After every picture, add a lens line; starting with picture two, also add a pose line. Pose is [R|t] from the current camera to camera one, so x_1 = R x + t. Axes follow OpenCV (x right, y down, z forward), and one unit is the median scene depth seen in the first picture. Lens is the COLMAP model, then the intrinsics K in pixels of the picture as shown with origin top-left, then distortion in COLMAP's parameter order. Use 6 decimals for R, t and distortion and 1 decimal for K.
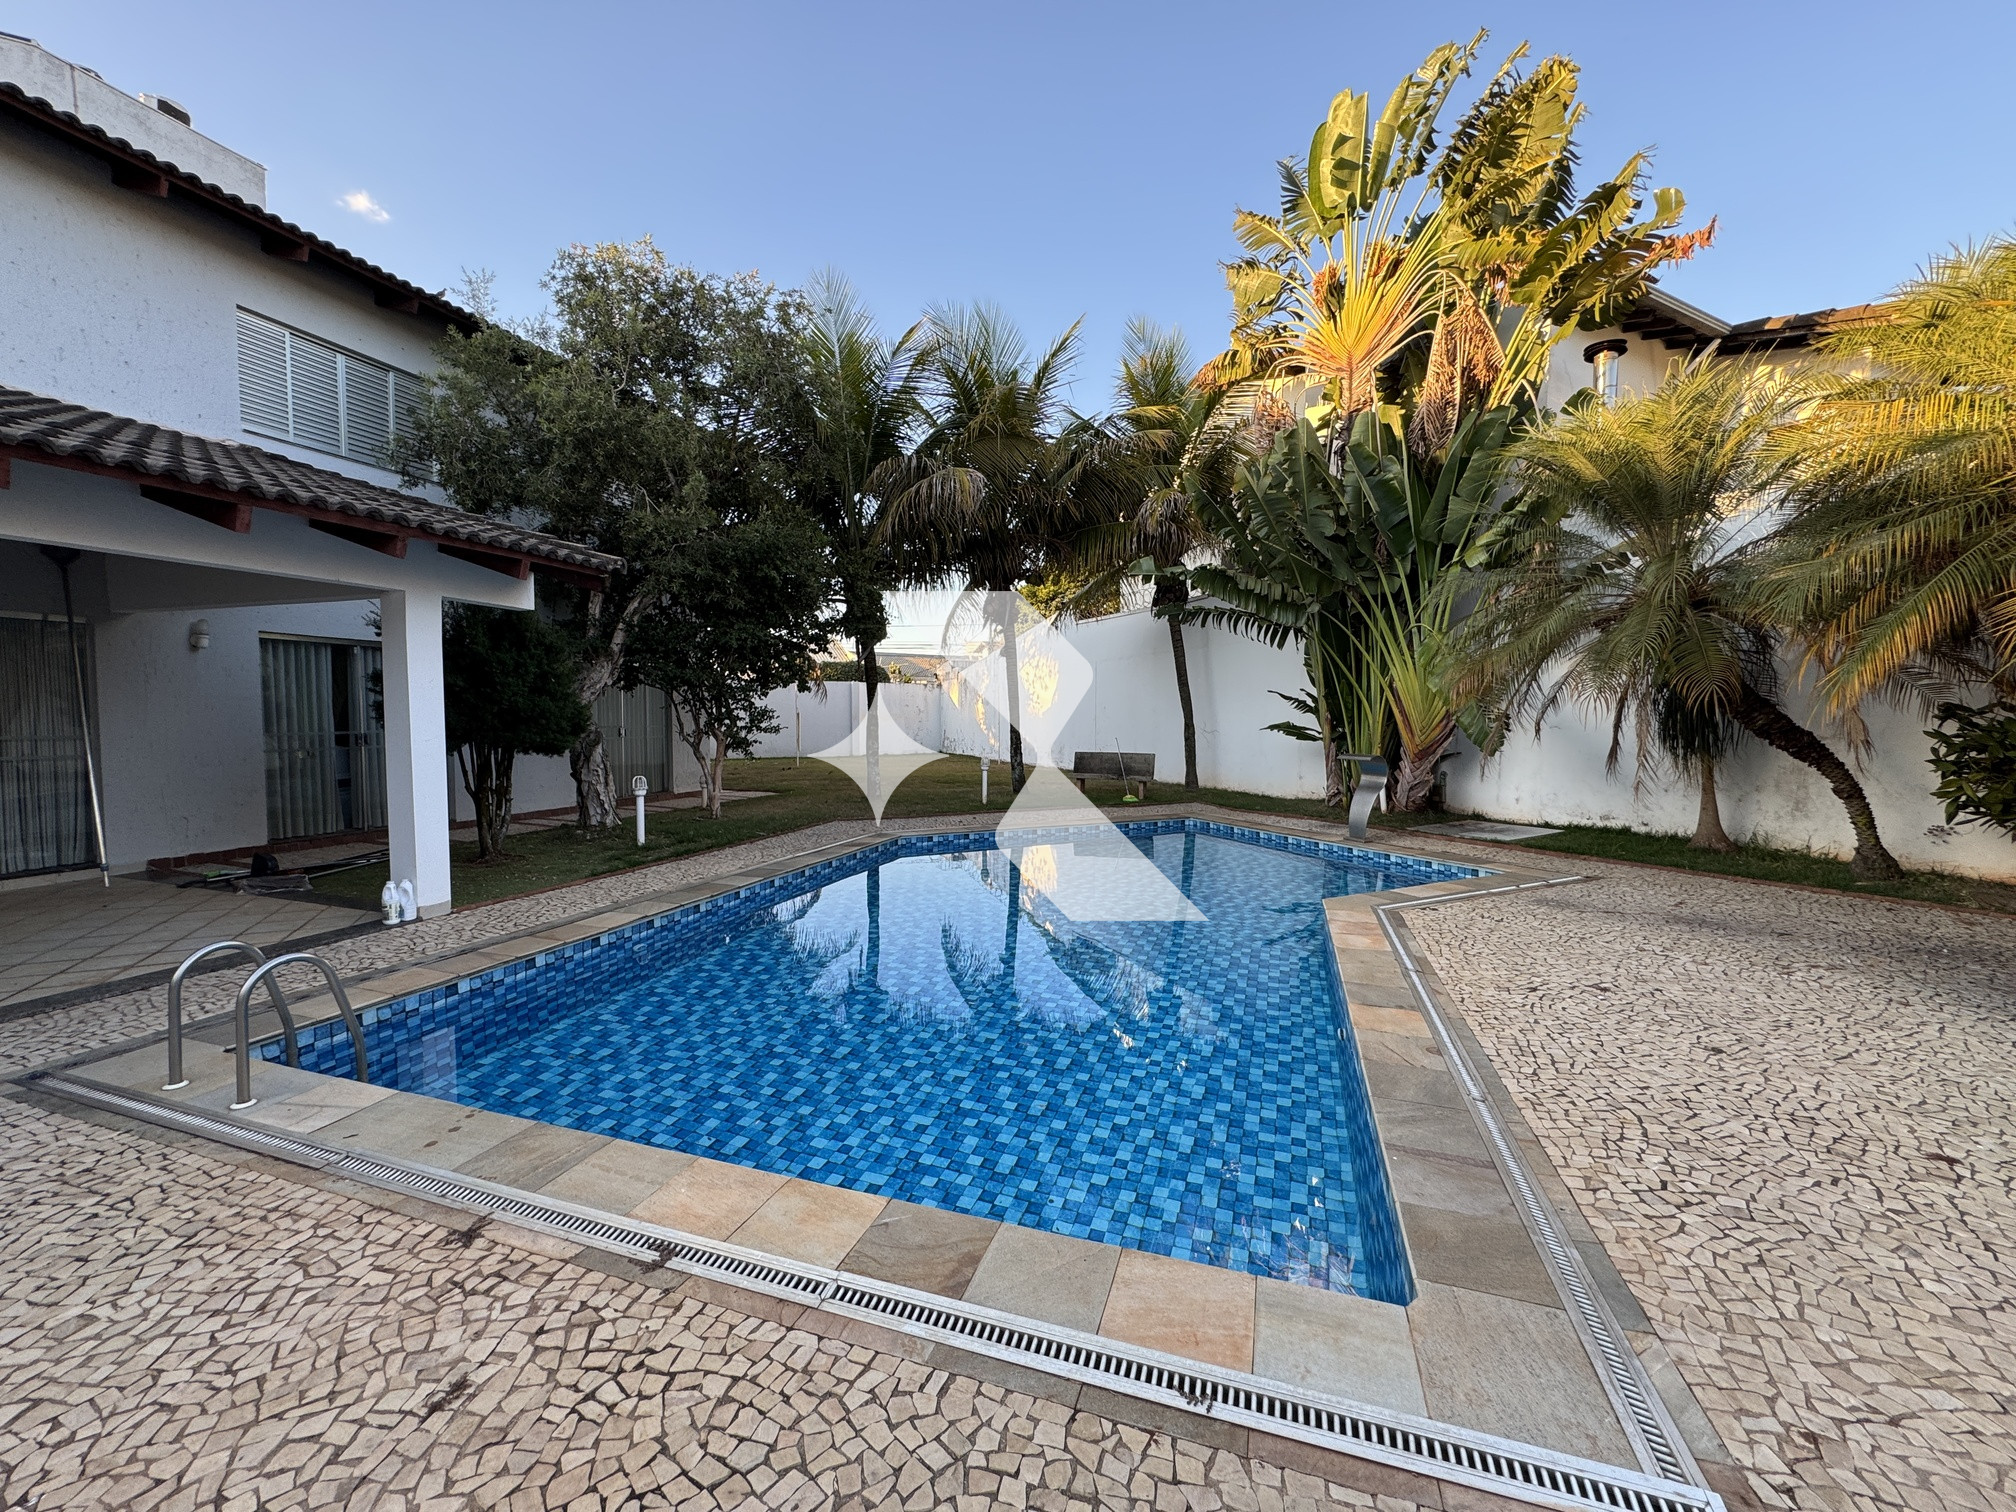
lens RADIAL K [[808.0, 0, 1006.7], [0, 808.0, 752.7], [0, 0, 1]] dist [-0.000386, 0.000042]
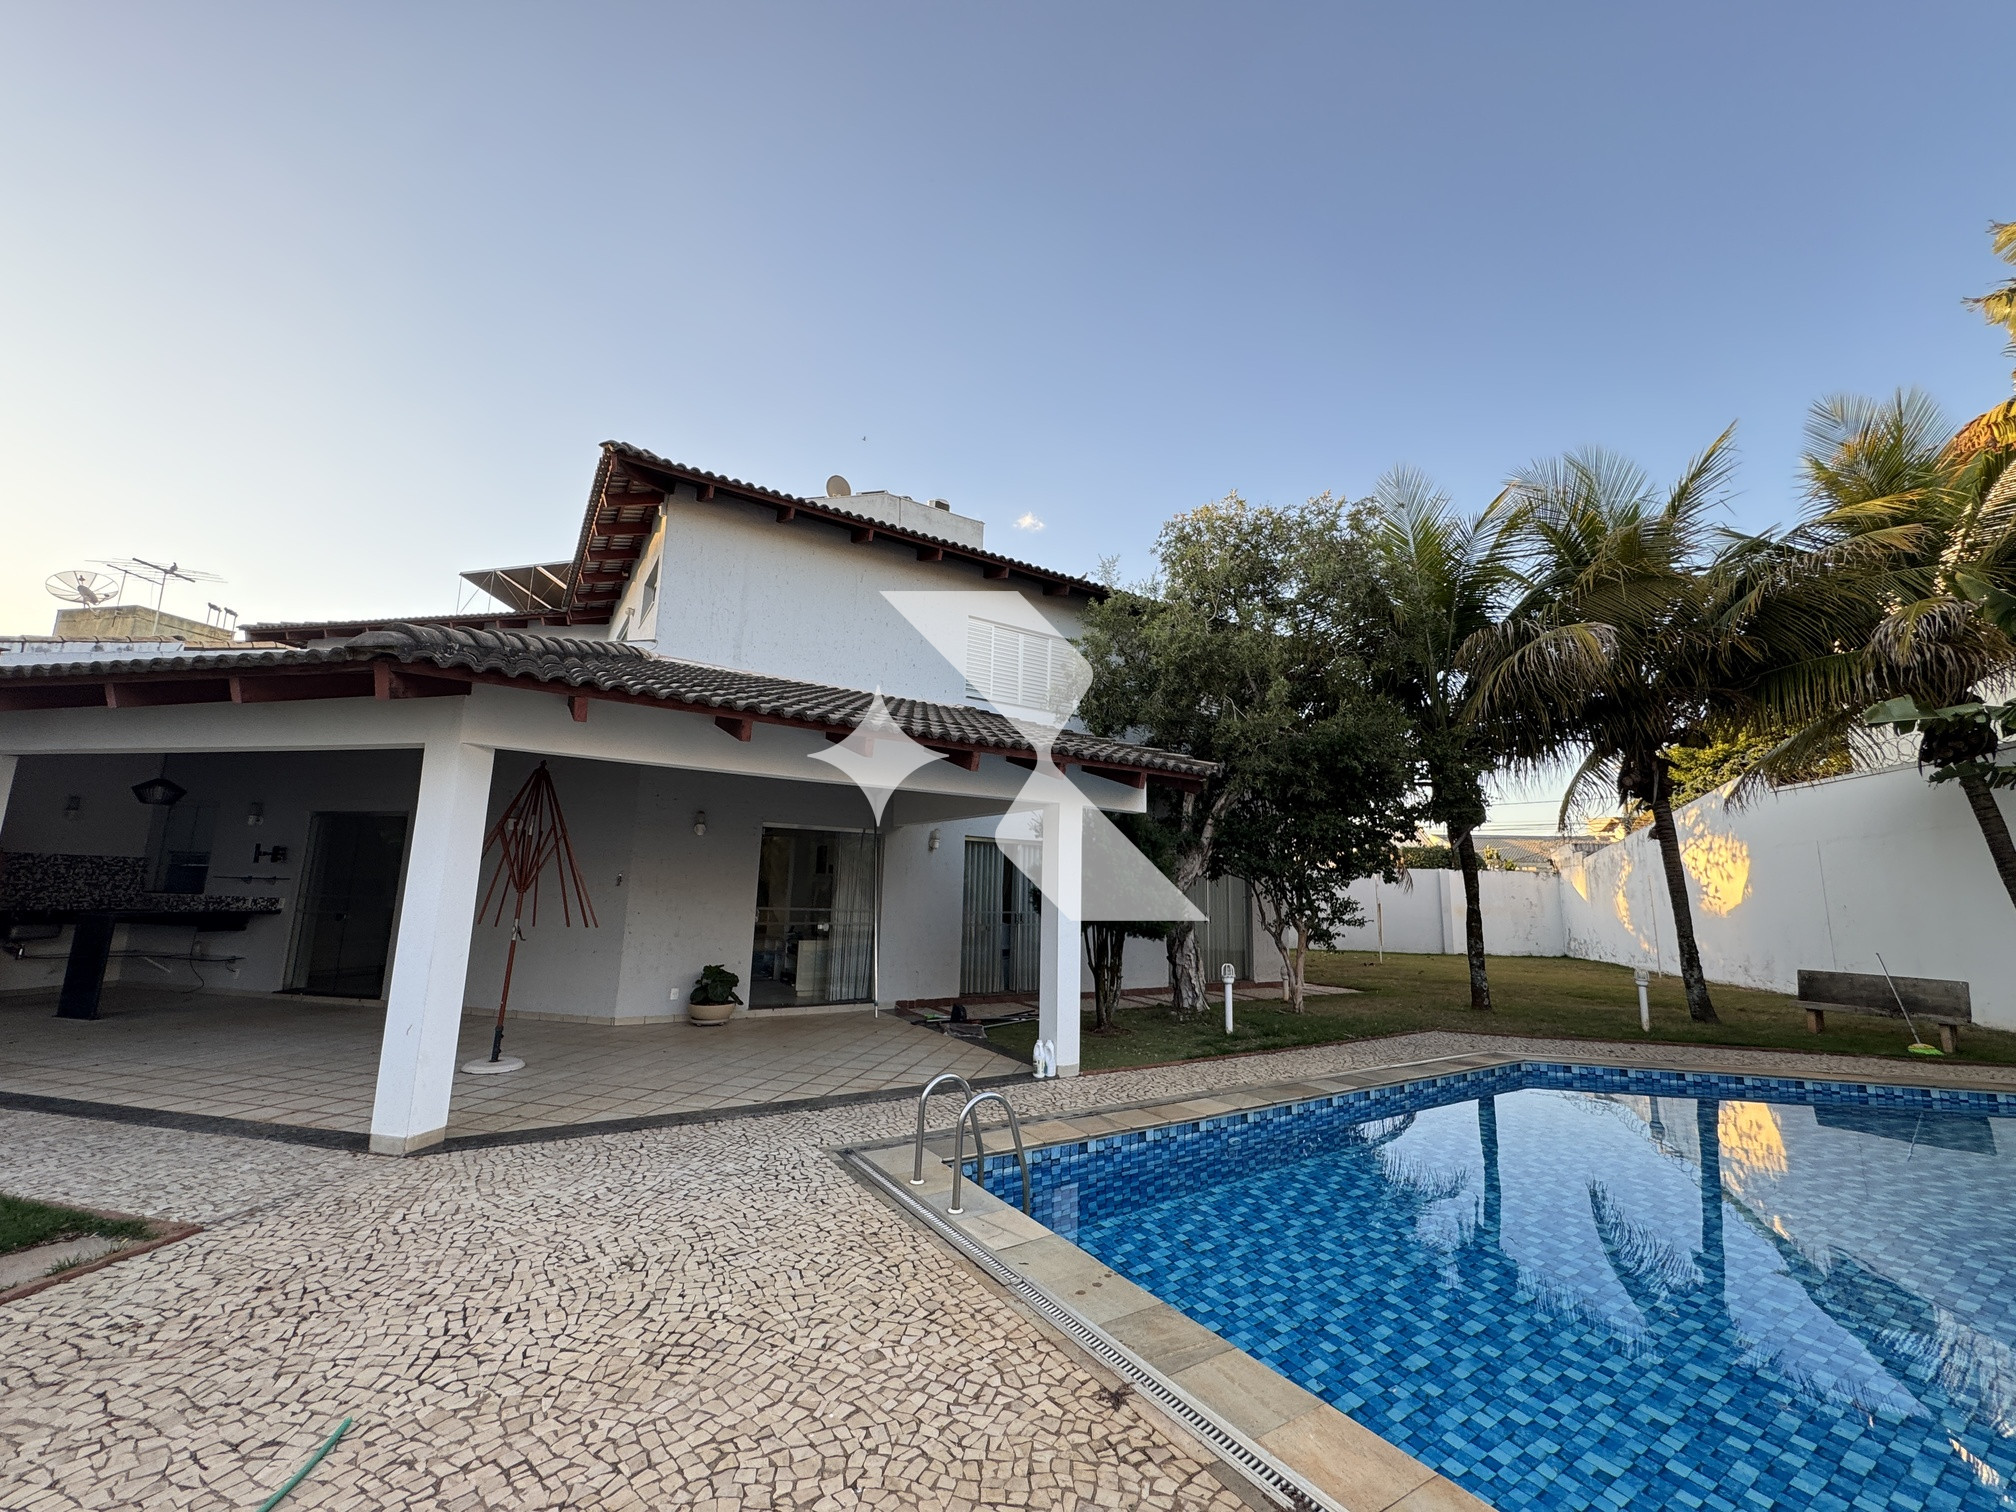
lens RADIAL K [[806.5, 0, 1005.4], [0, 806.5, 756.8], [0, 0, 1]] dist [-0.001671, -0.000577]
pose [[0.780874, -0.086500, -0.618671, -0.010532], [-0.053389, 0.977502, -0.204057, -0.004761], [0.622403, 0.192373, 0.758688, -0.022786]]
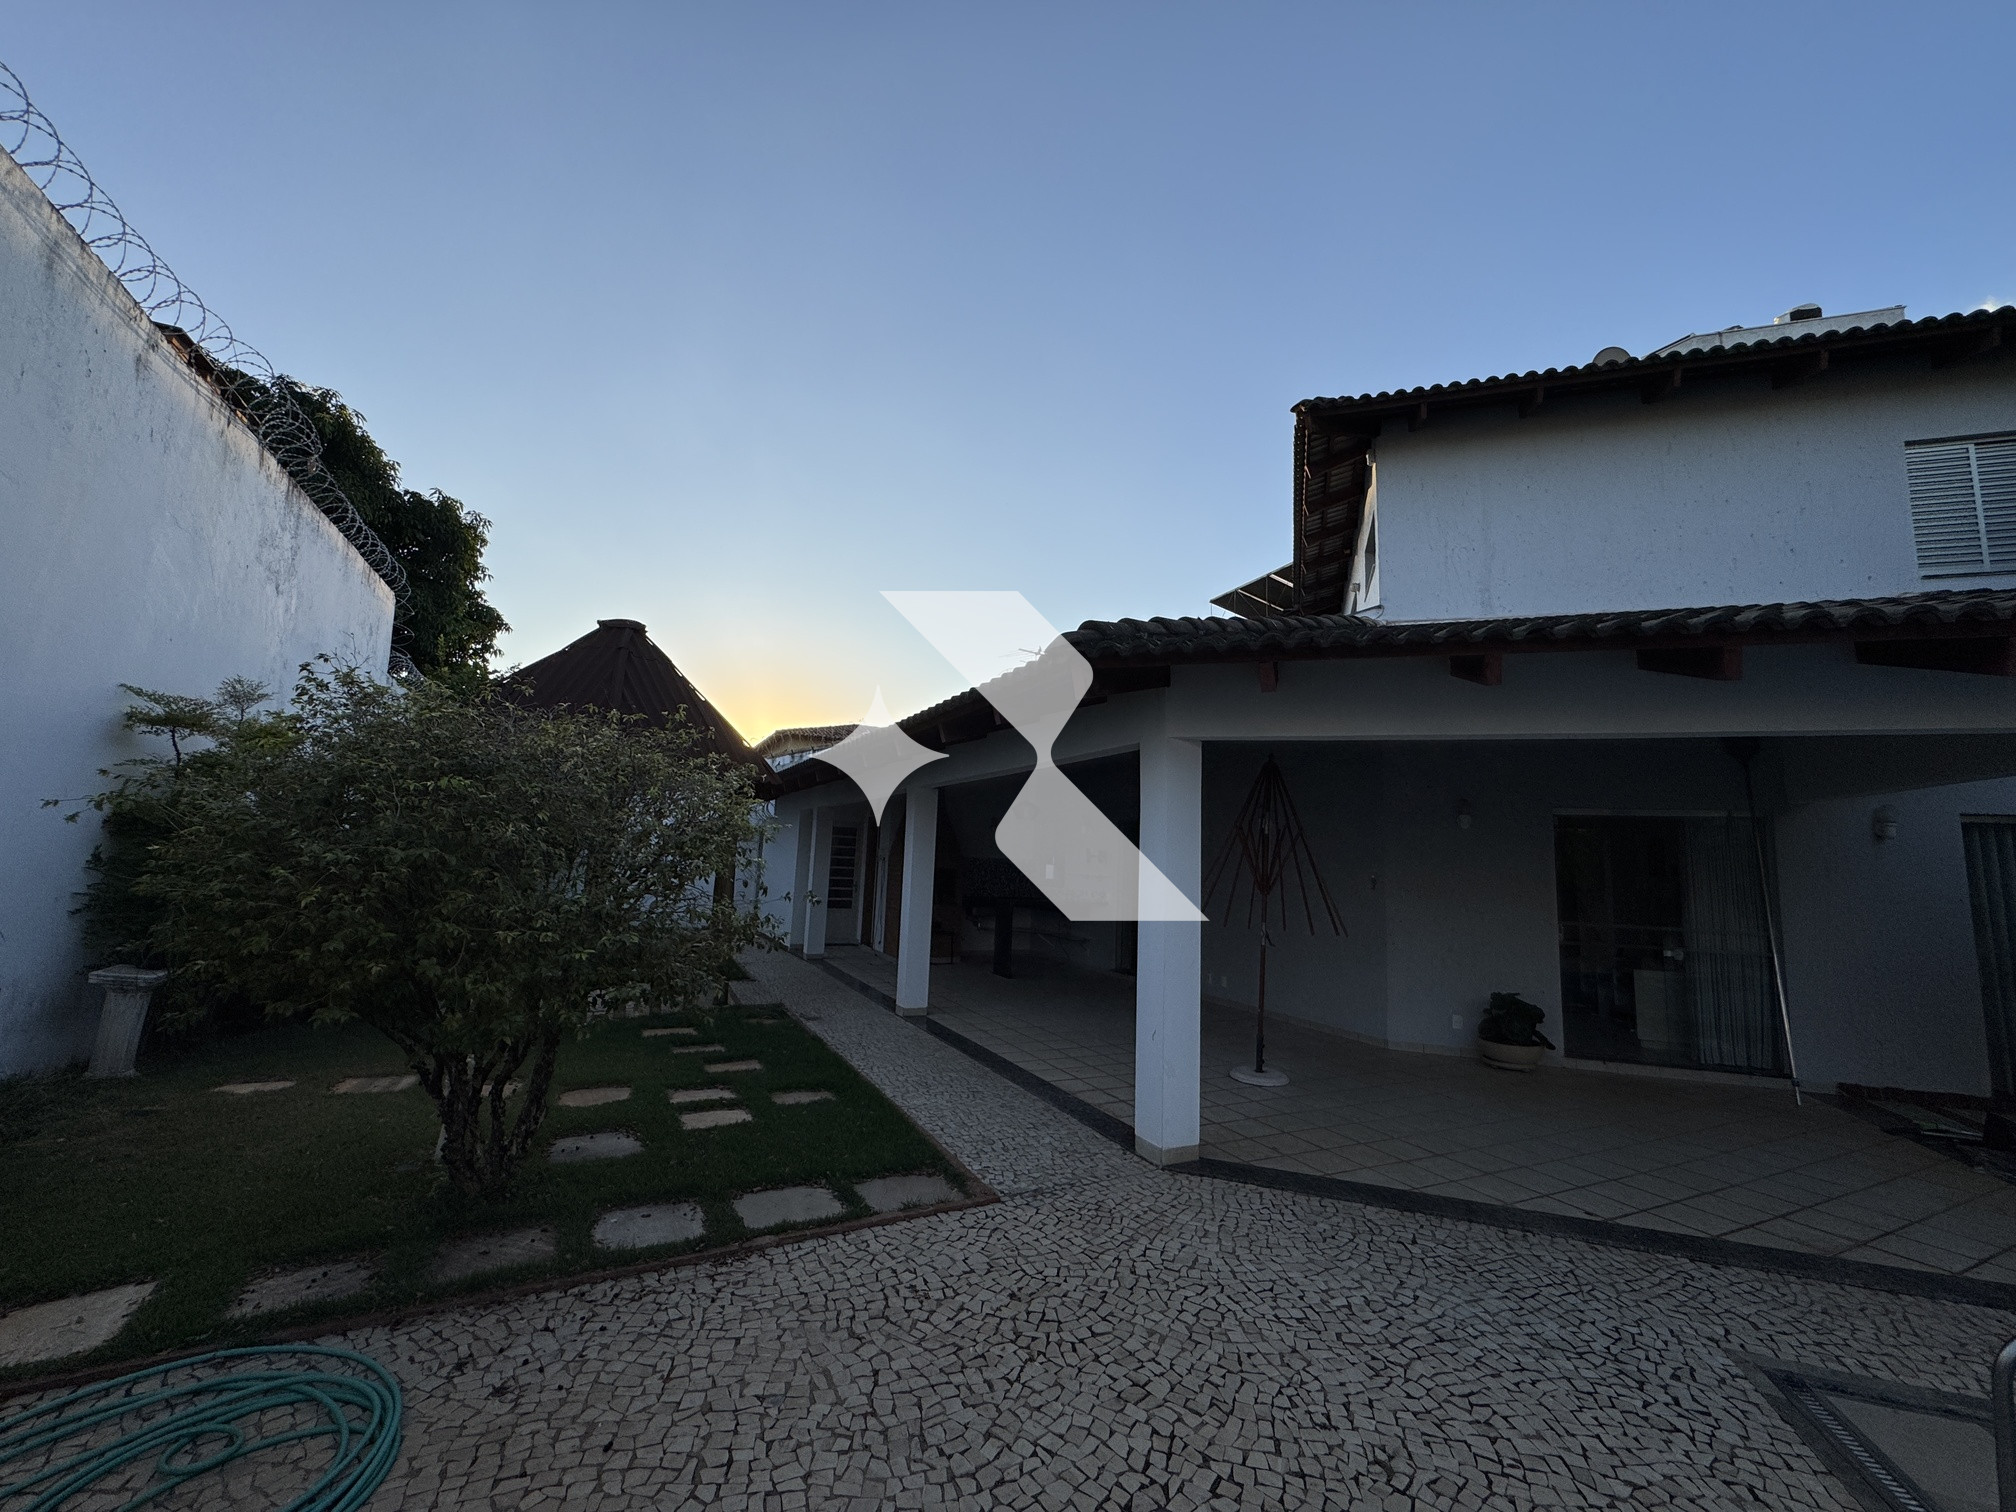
lens RADIAL K [[806.5, 0, 1005.4], [0, 806.5, 756.8], [0, 0, 1]] dist [-0.001671, -0.000577]
pose [[-0.001393, -0.135431, -0.990786, -0.128697], [-0.089609, 0.986818, -0.134763, -0.014501], [0.995976, 0.088596, -0.013510, 0.068916]]
